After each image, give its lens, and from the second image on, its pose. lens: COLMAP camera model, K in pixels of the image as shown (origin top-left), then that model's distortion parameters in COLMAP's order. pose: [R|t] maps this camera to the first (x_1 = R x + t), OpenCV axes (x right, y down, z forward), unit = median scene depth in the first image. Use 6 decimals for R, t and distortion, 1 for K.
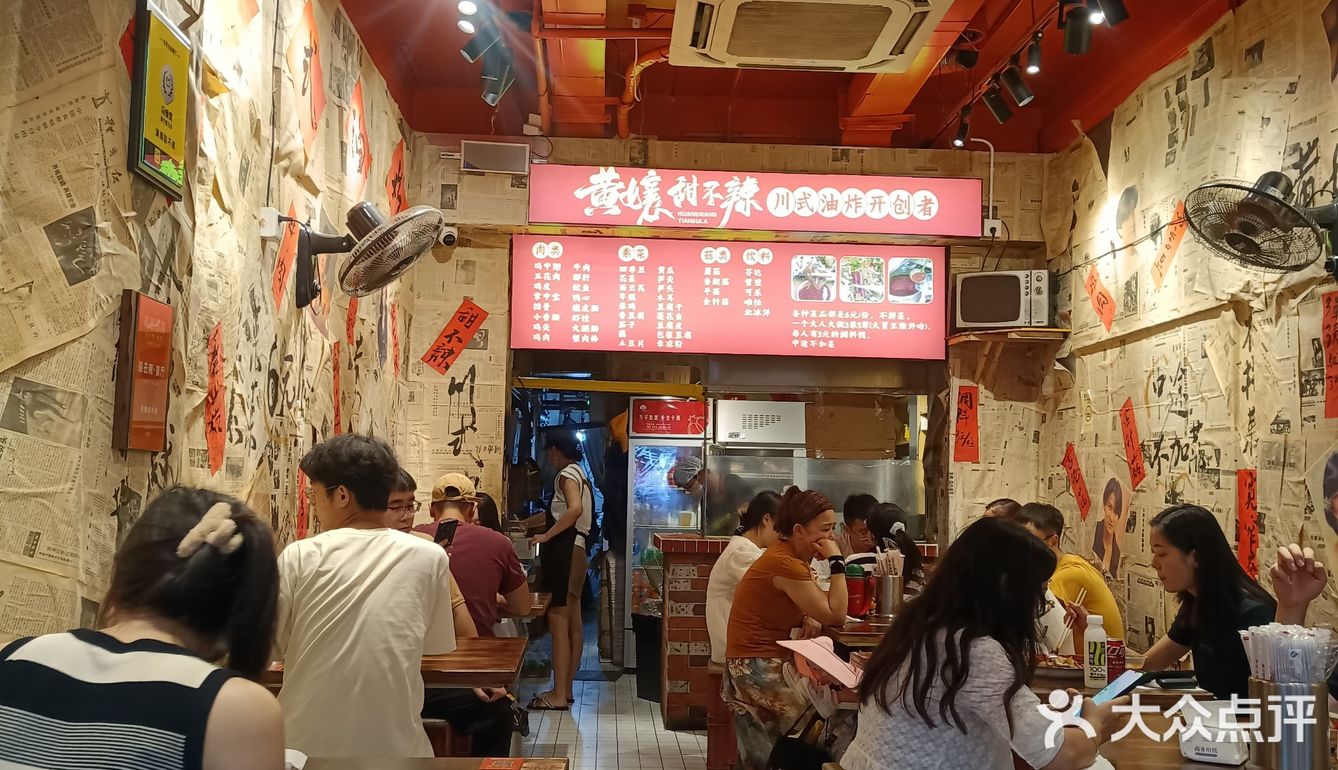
lens RADIAL K [[1287.2, 0, 669.4], [0, 1287.2, 384.5], [0, 0, 1]] dist [0.026463, 0.000000]
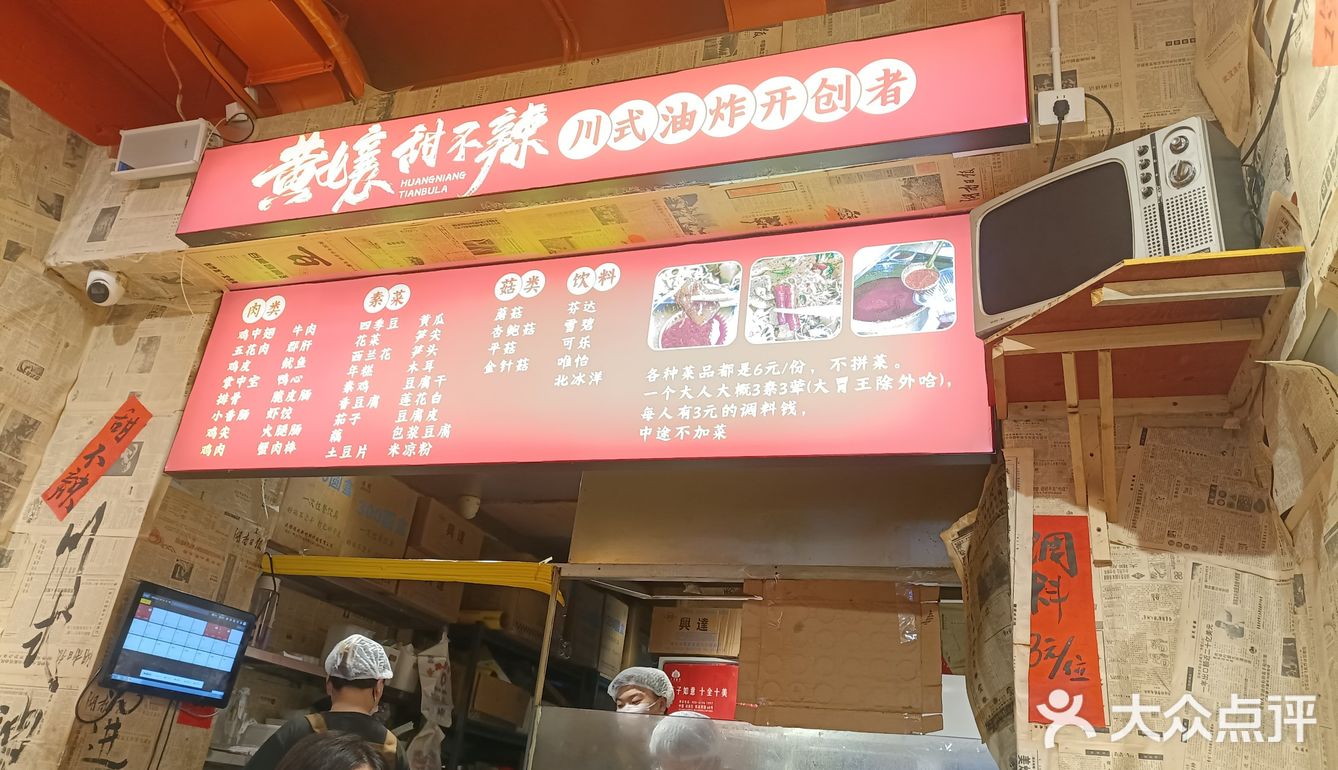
lens RADIAL K [[975.7, 0, 670.7], [0, 975.7, 382.6], [0, 0, 1]] dist [0.027029, -0.017569]
pose [[0.923447, -0.086833, -0.373771, 0.239610], [-0.053705, 0.935227, -0.349952, 0.072409], [0.379948, 0.343236, 0.858970, 0.703127]]
